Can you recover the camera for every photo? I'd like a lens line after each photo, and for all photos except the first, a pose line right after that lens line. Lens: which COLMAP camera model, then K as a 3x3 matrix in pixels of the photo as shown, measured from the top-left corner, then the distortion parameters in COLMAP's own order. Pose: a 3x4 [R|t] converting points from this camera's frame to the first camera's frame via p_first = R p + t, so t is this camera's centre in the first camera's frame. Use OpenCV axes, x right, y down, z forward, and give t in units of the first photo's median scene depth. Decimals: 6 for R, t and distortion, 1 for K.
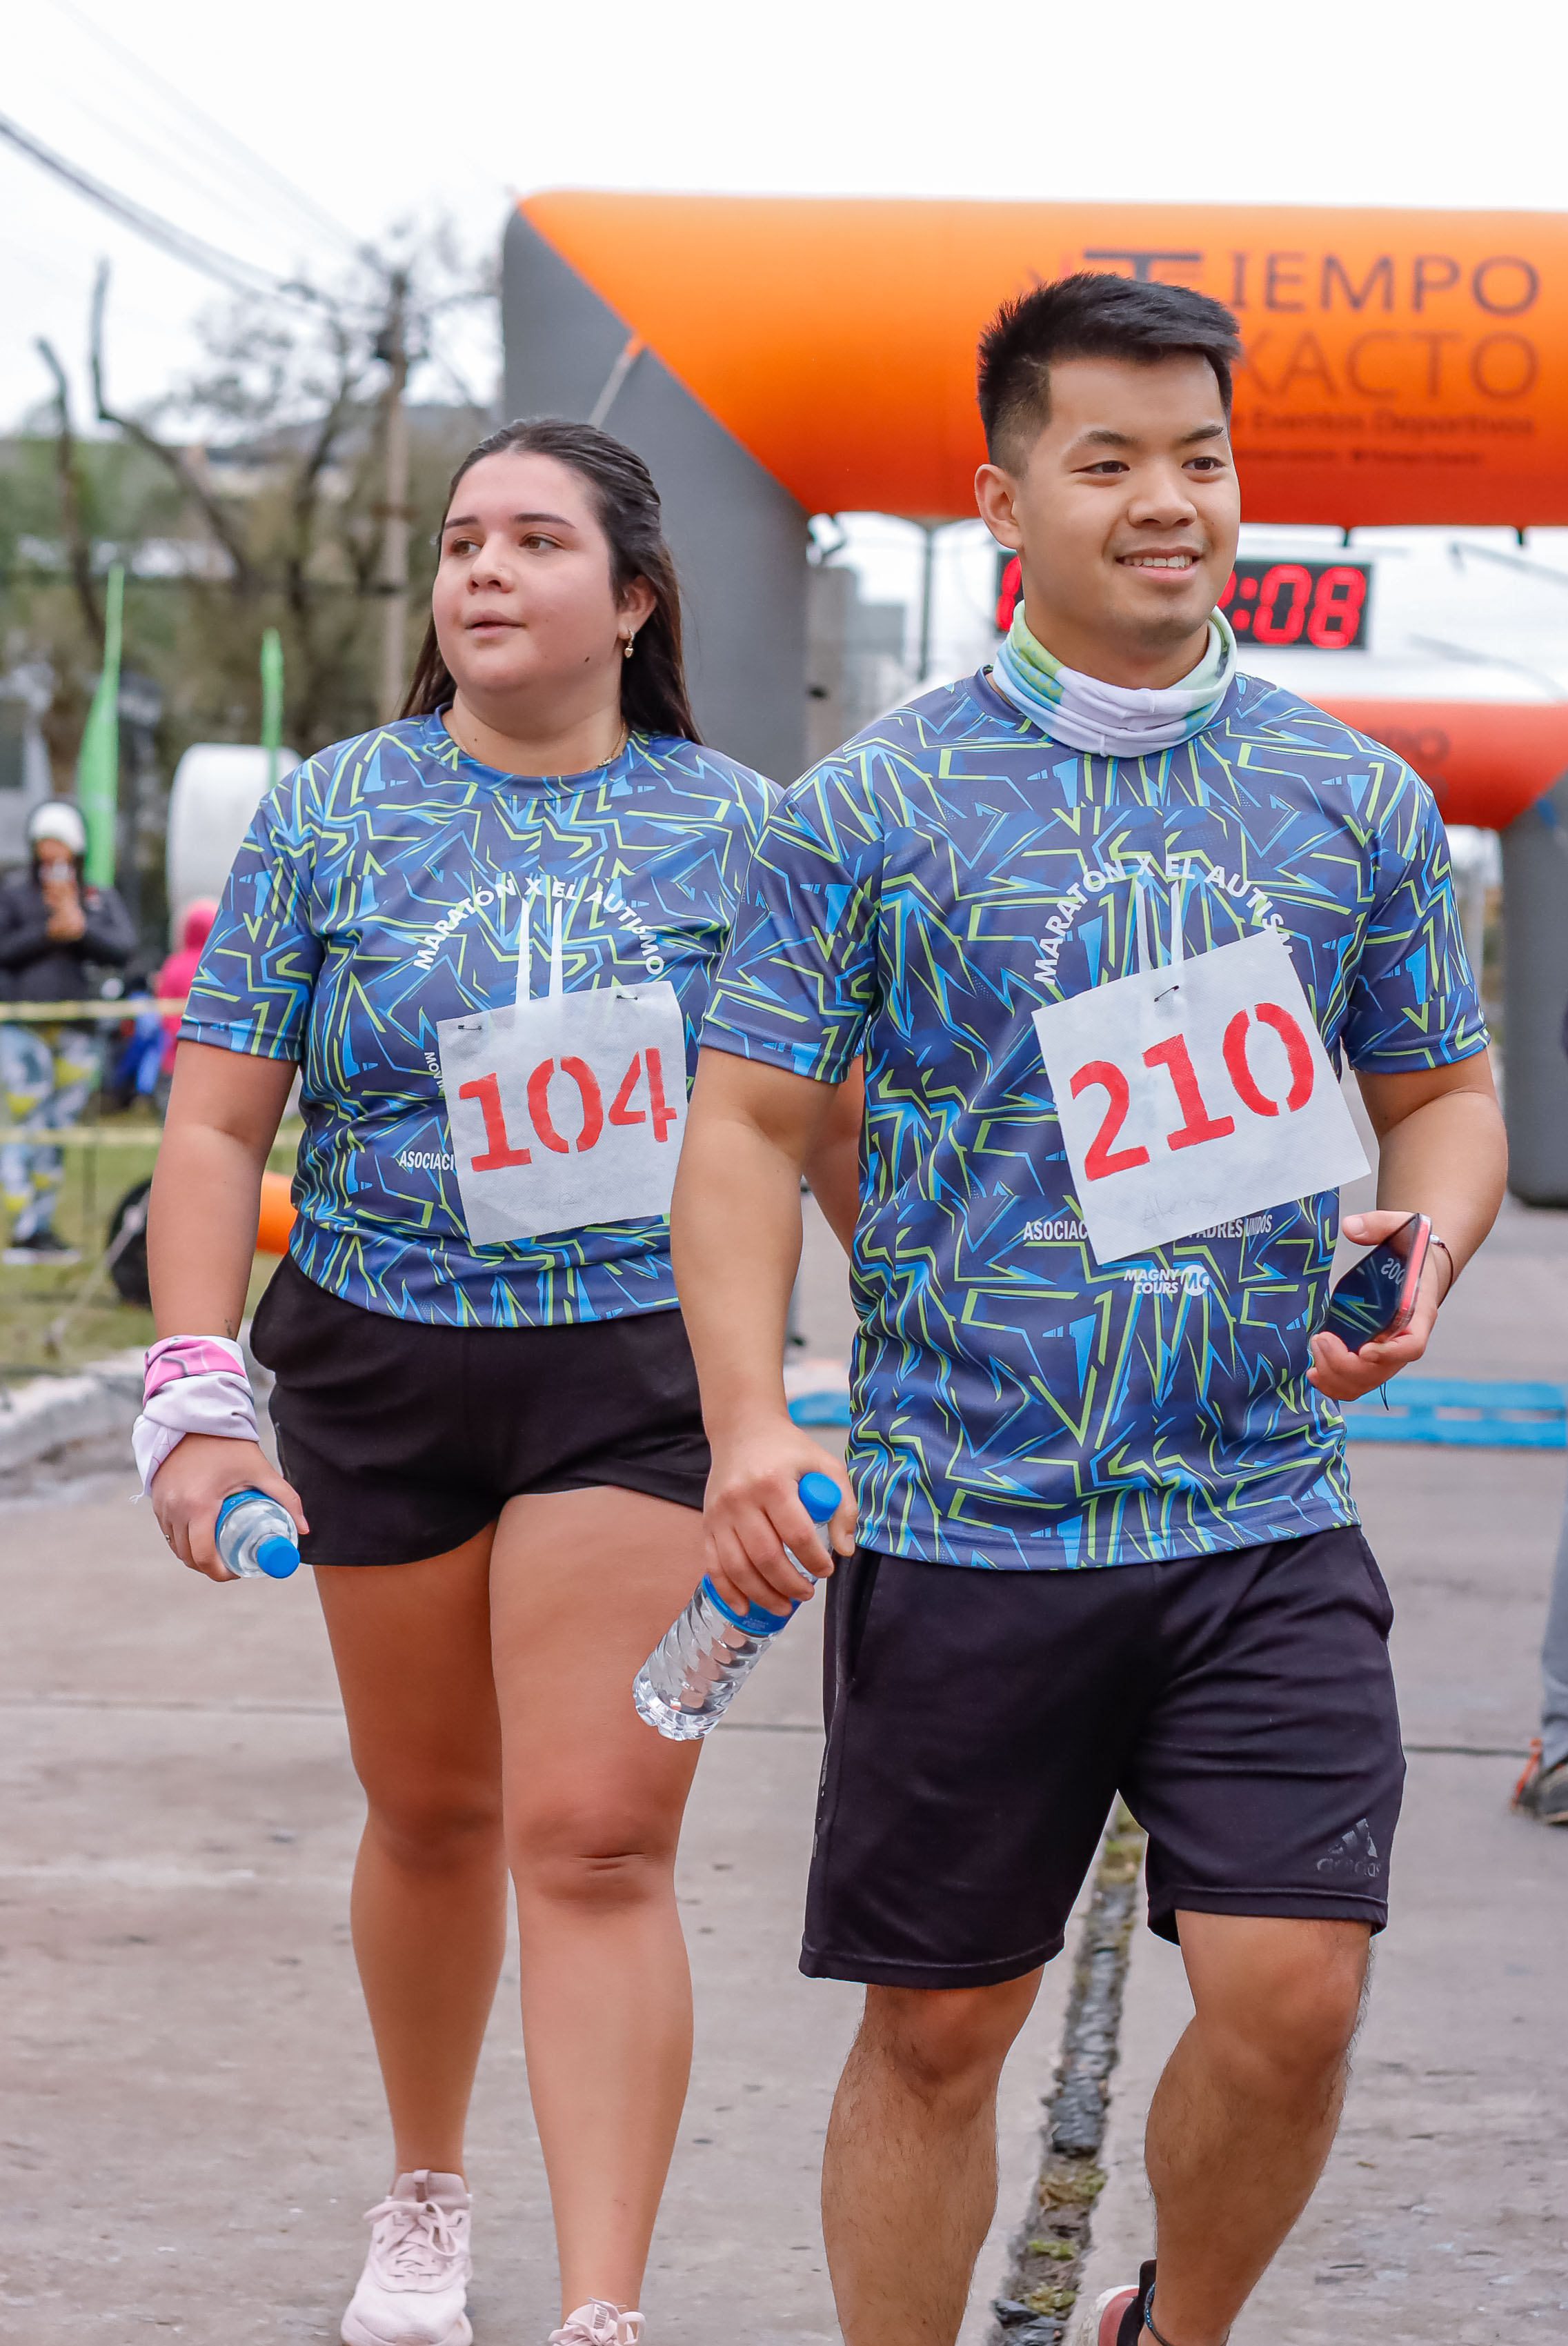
lens RADIAL K [[5593.5, 0, 785.9], [0, 5593.5, 1179.4], [0, 0, 1]] dist [-0.007459, 0.000000]
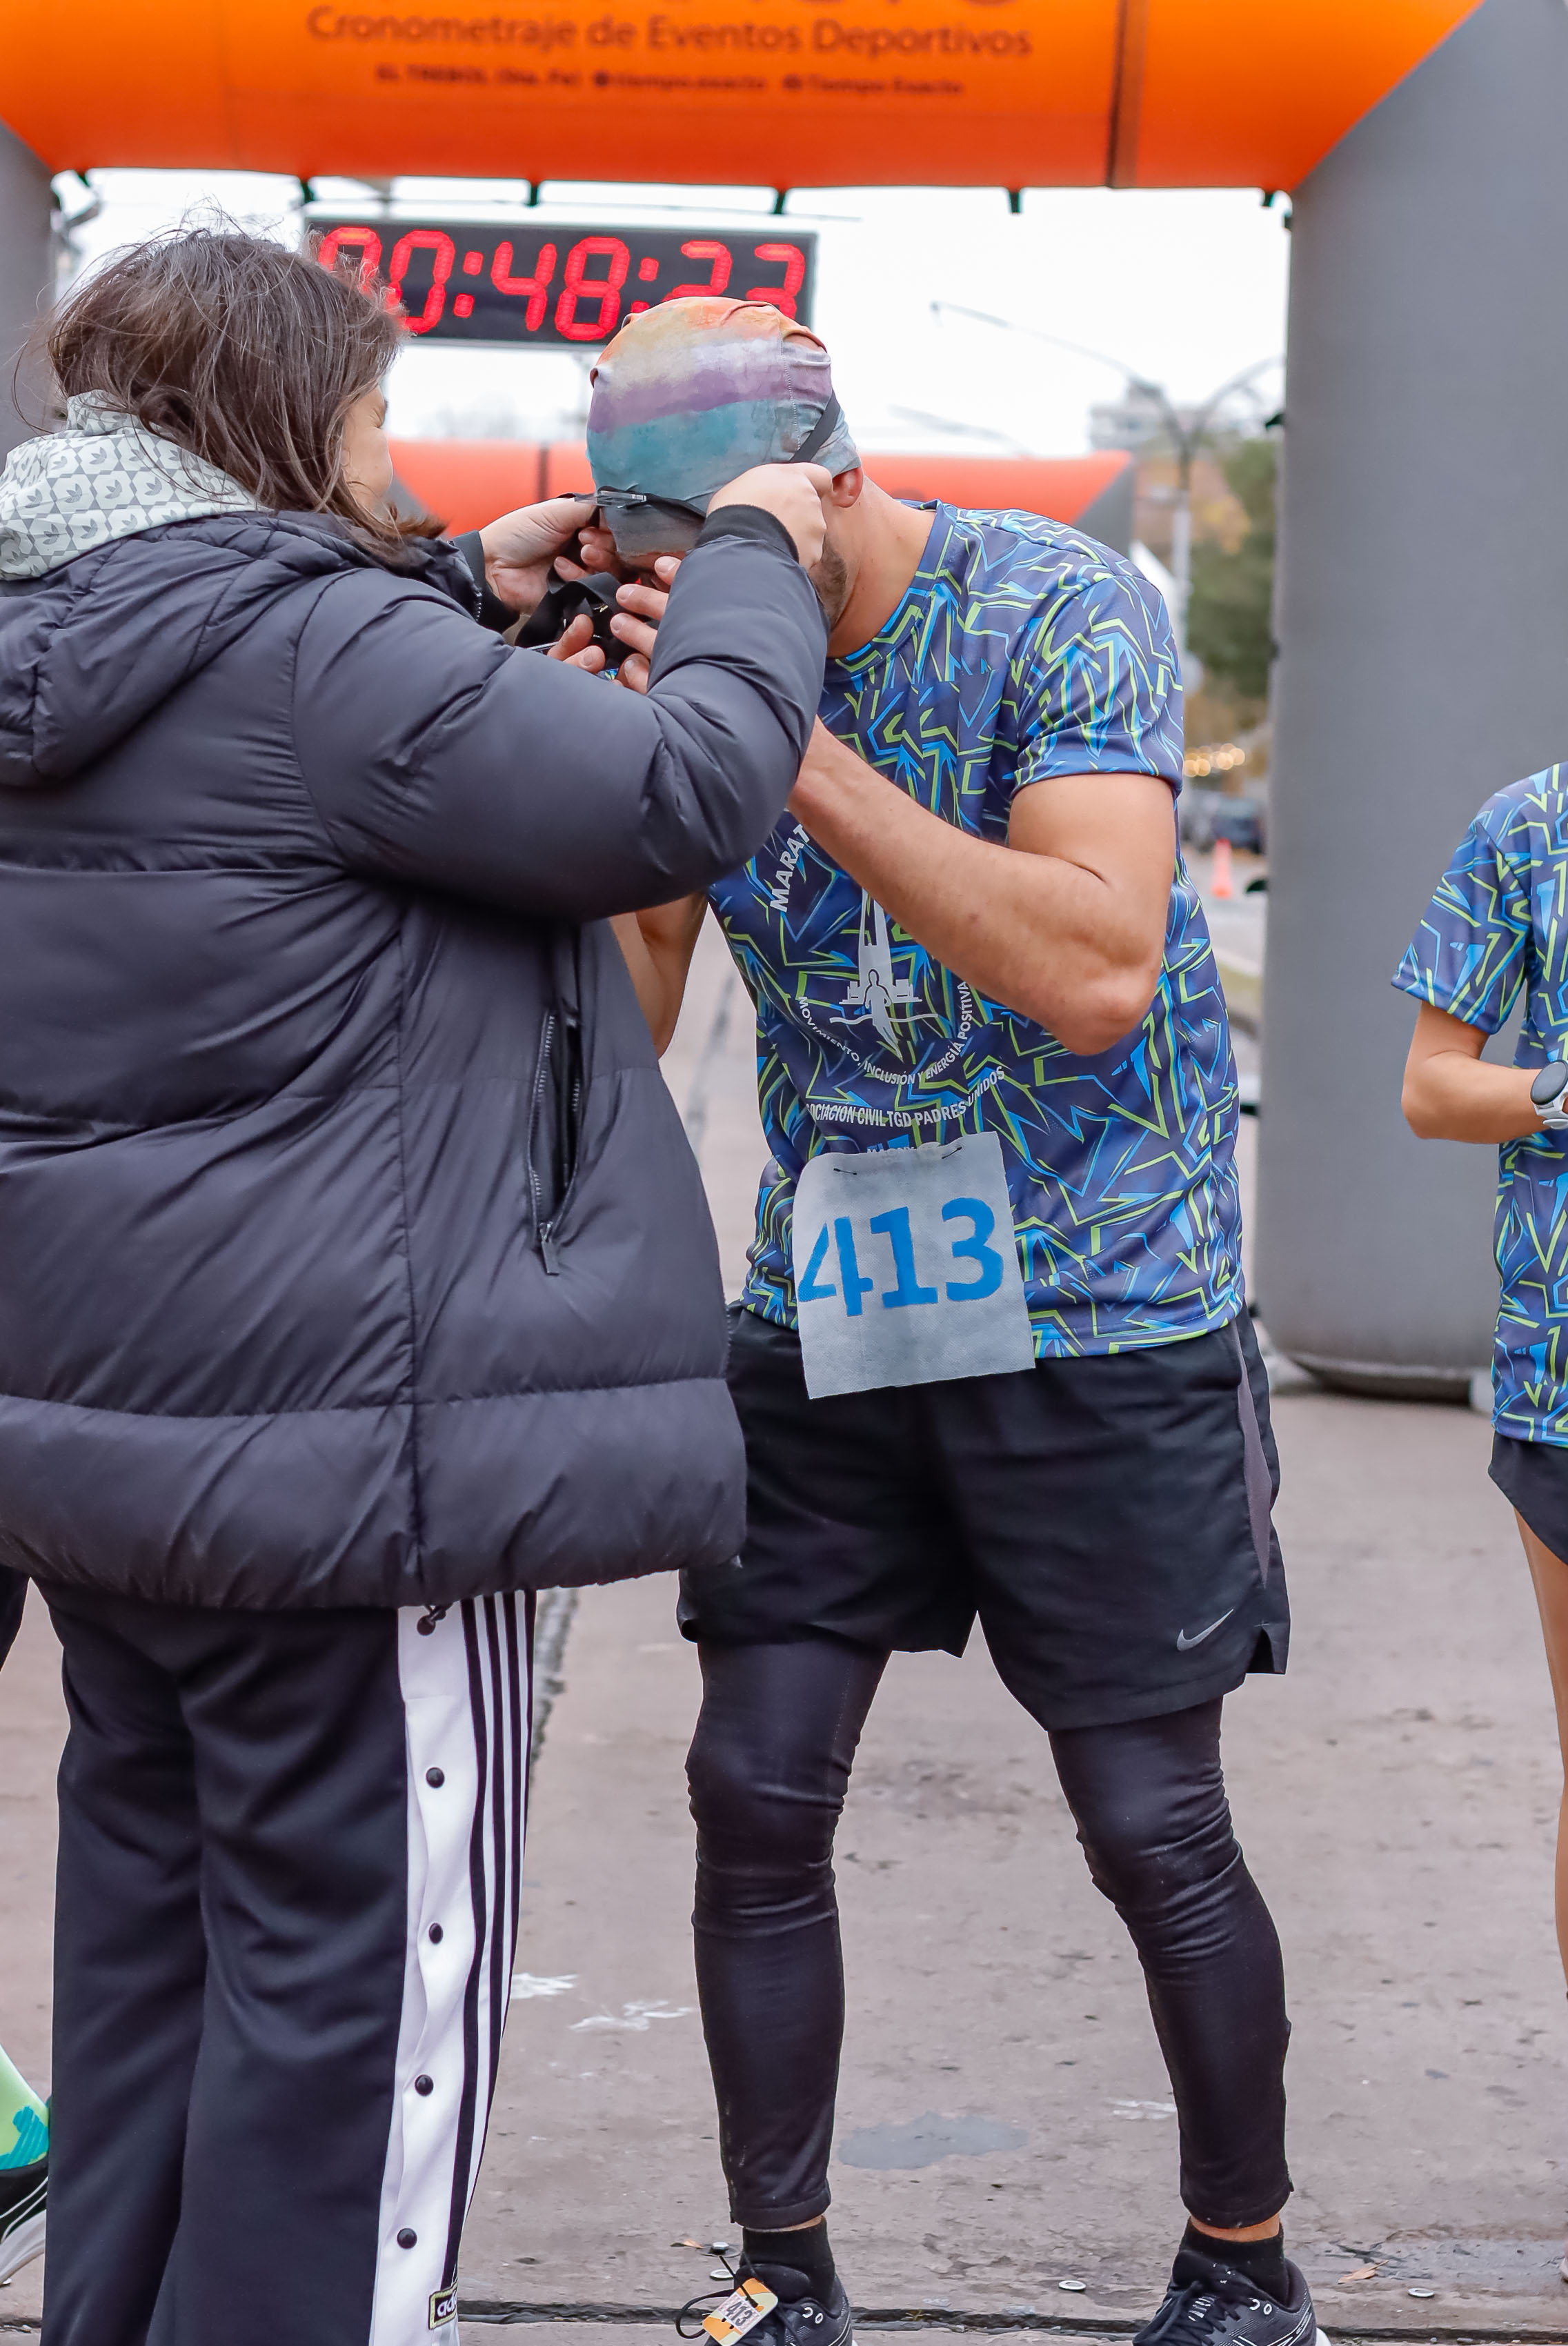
lens RADIAL K [[5593.5, 0, 812.8], [0, 5593.5, 1212.3], [0, 0, 1]] dist [-0.007459, 0.000000]
pose [[0.995366, -0.015328, 0.094928, 0.033492], [0.011094, 0.998927, 0.044963, -0.014853], [-0.095515, -0.043701, 0.994468, 0.268145]]
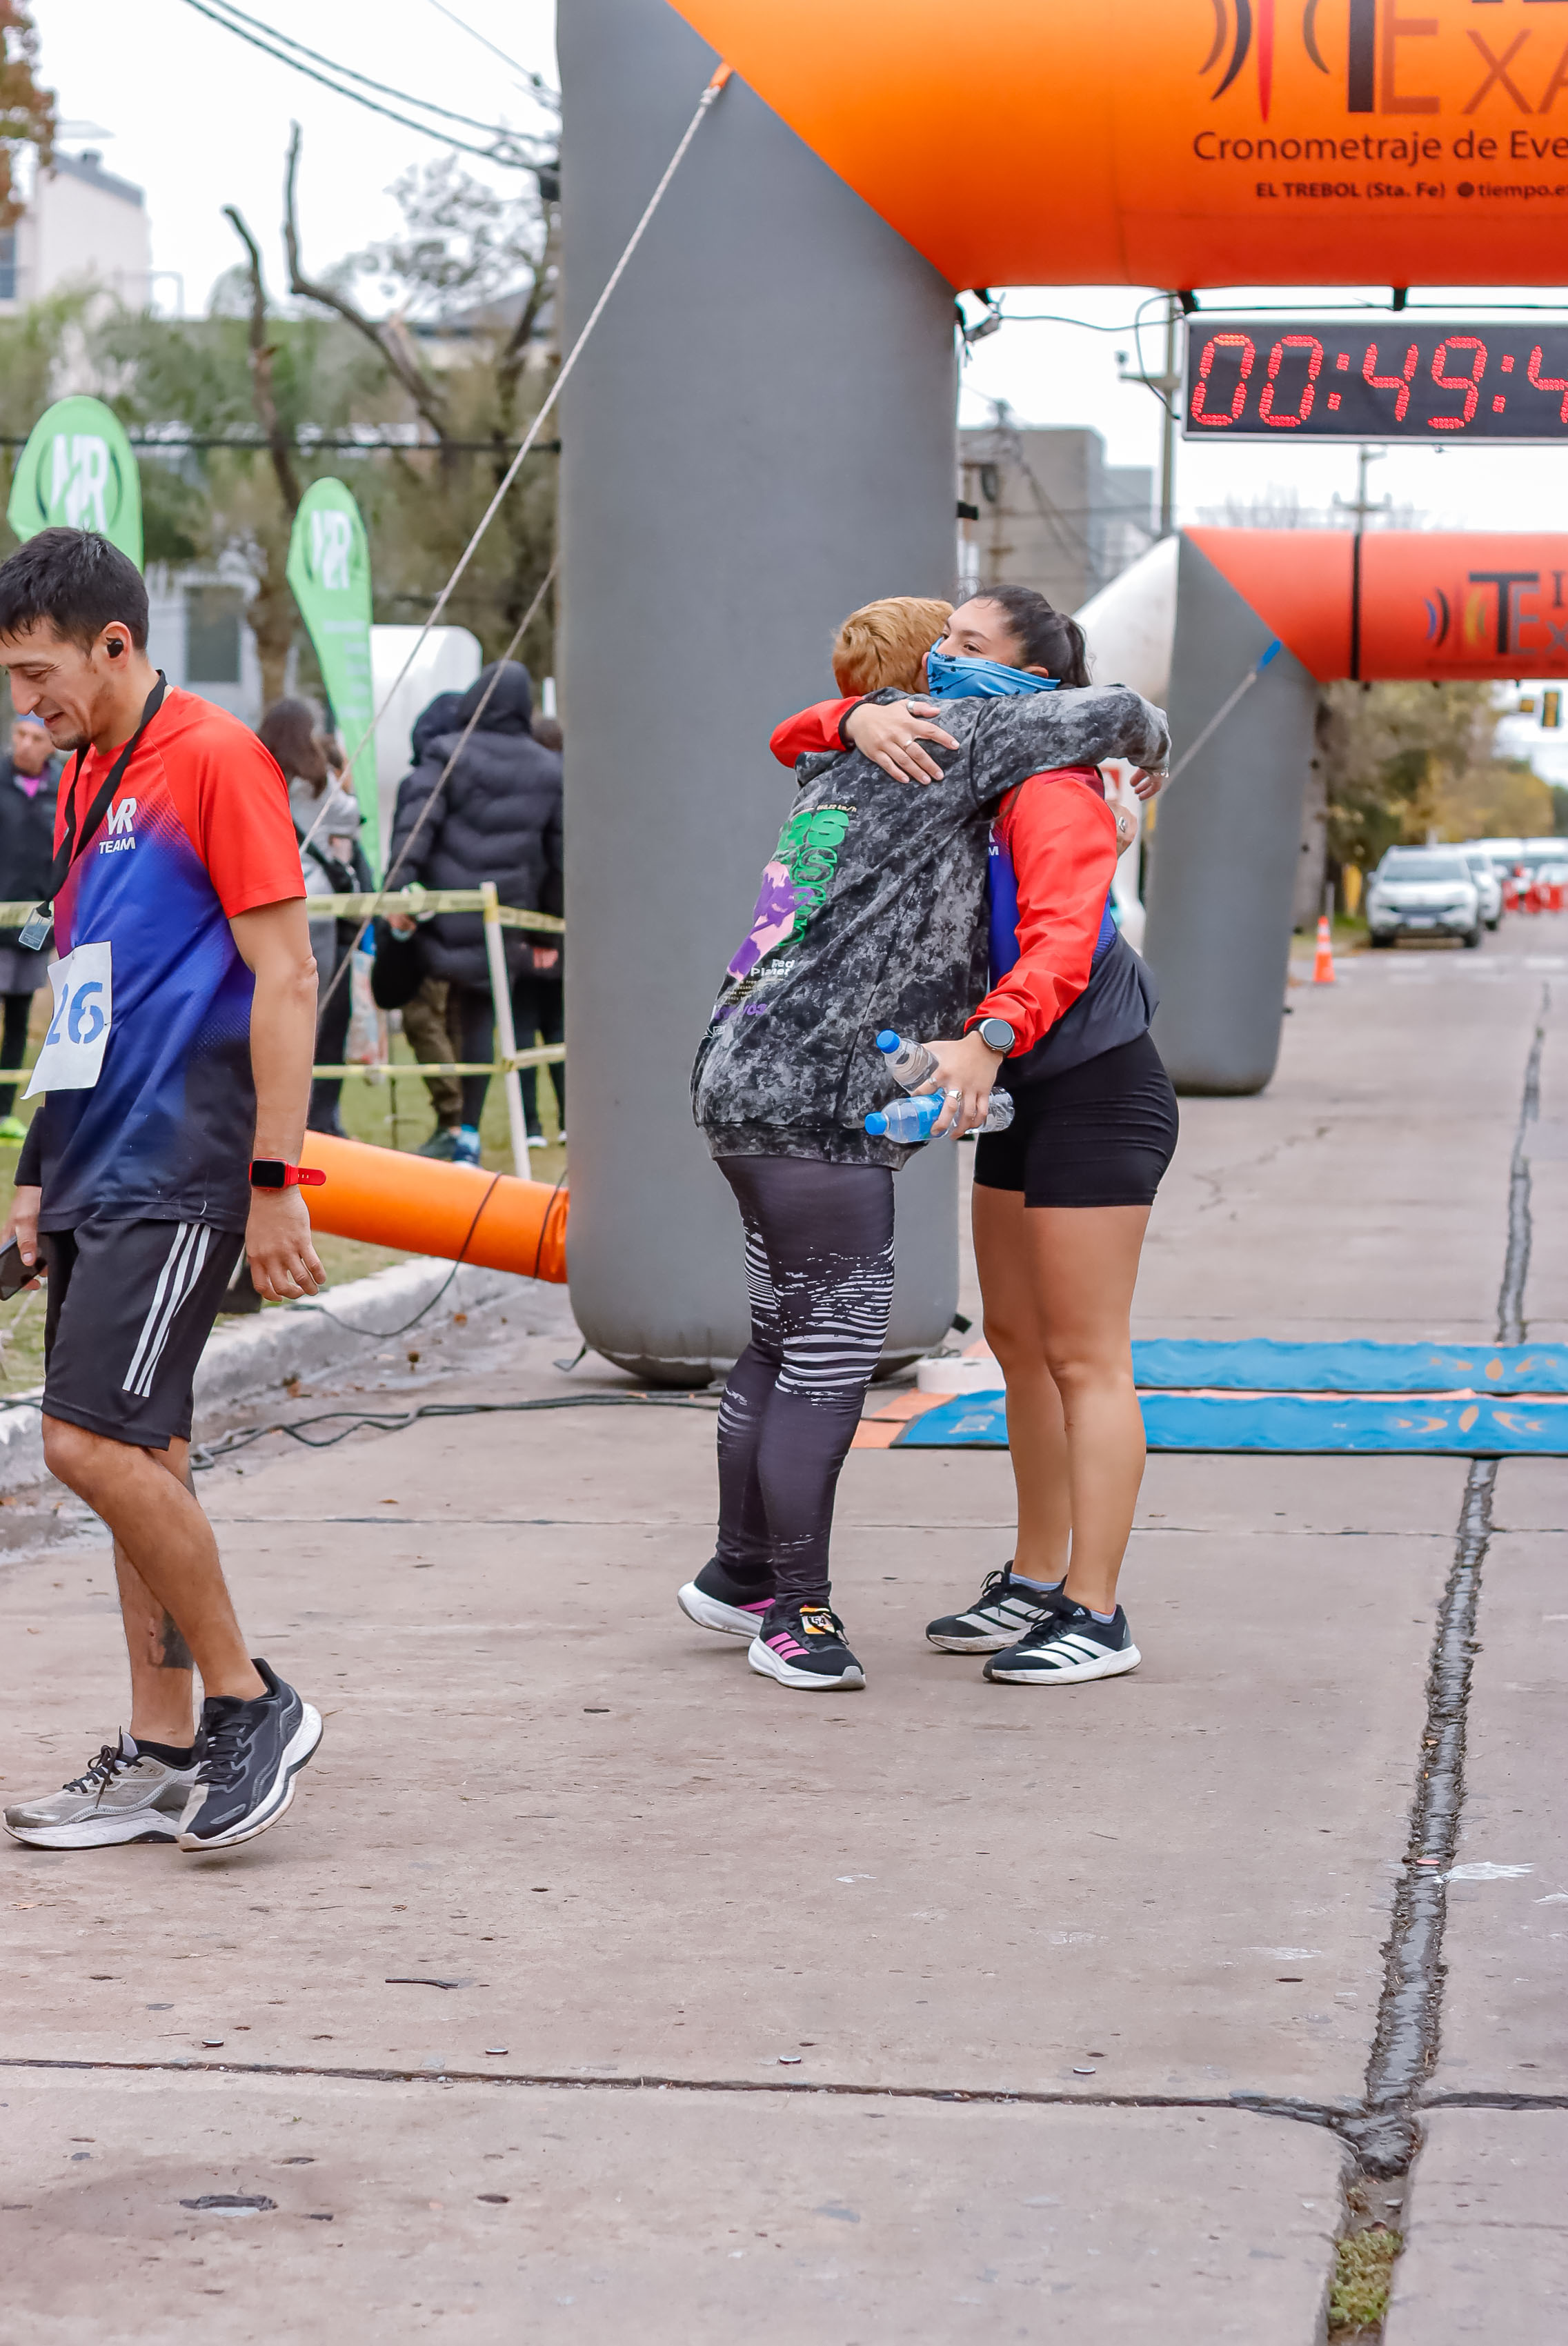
lens RADIAL K [[5593.5, 0, 792.8], [0, 5593.5, 1170.8], [0, 0, 1]] dist [-0.007459, 0.000000]
pose [[0.998758, -0.019388, -0.045897, 0.016499], [0.020286, 0.999610, 0.019187, -0.009280], [0.045507, -0.020095, 0.998762, 0.211219]]
